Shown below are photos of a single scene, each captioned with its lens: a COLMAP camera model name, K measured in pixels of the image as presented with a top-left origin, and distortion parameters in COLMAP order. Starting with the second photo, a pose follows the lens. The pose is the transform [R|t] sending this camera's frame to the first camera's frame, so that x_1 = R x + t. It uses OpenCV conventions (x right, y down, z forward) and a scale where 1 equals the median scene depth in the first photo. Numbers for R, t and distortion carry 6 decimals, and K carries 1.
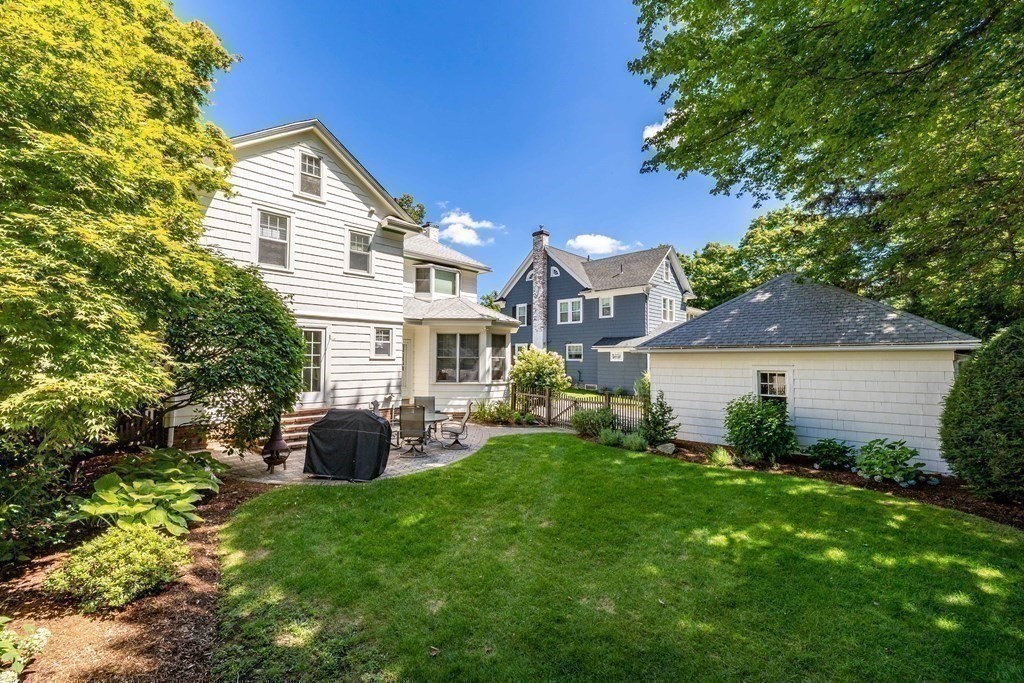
lens RADIAL K [[442.2, 0, 503.5], [0, 442.2, 348.6], [0, 0, 1]] dist [-0.002384, -0.000343]
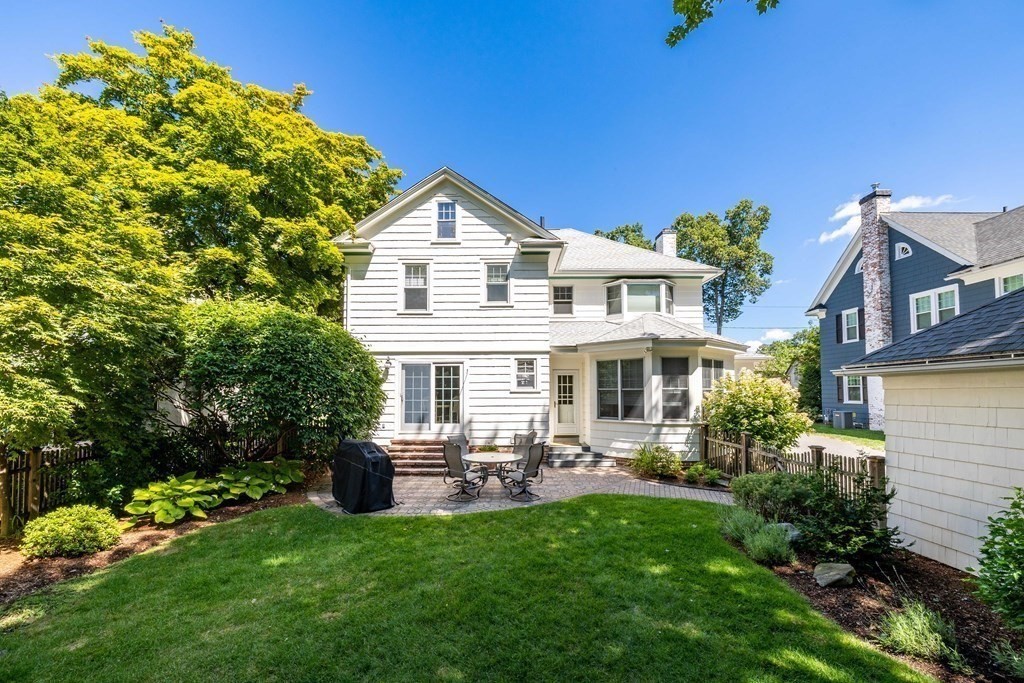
lens RADIAL K [[442.2, 0, 502.0], [0, 442.2, 381.3], [0, 0, 1]] dist [-0.002384, -0.000343]
pose [[0.679670, -0.026256, -0.733048, 0.376011], [0.024431, 0.999615, -0.013151, 0.011873], [0.733111, -0.008970, 0.680050, 0.322727]]
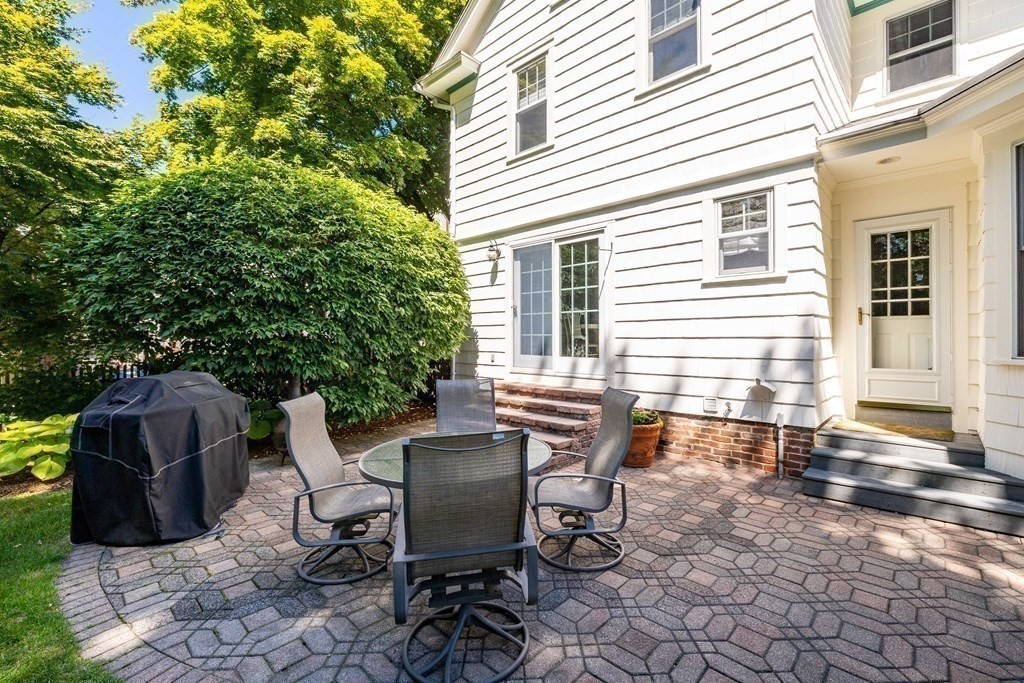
lens RADIAL K [[442.2, 0, 536.9], [0, 442.2, 333.8], [0, 0, 1]] dist [-0.002384, -0.000343]
pose [[0.019872, -0.005099, -0.999790, 0.078823], [0.033420, 0.999432, -0.004433, 0.061230], [0.999244, -0.033325, 0.020031, 0.816129]]
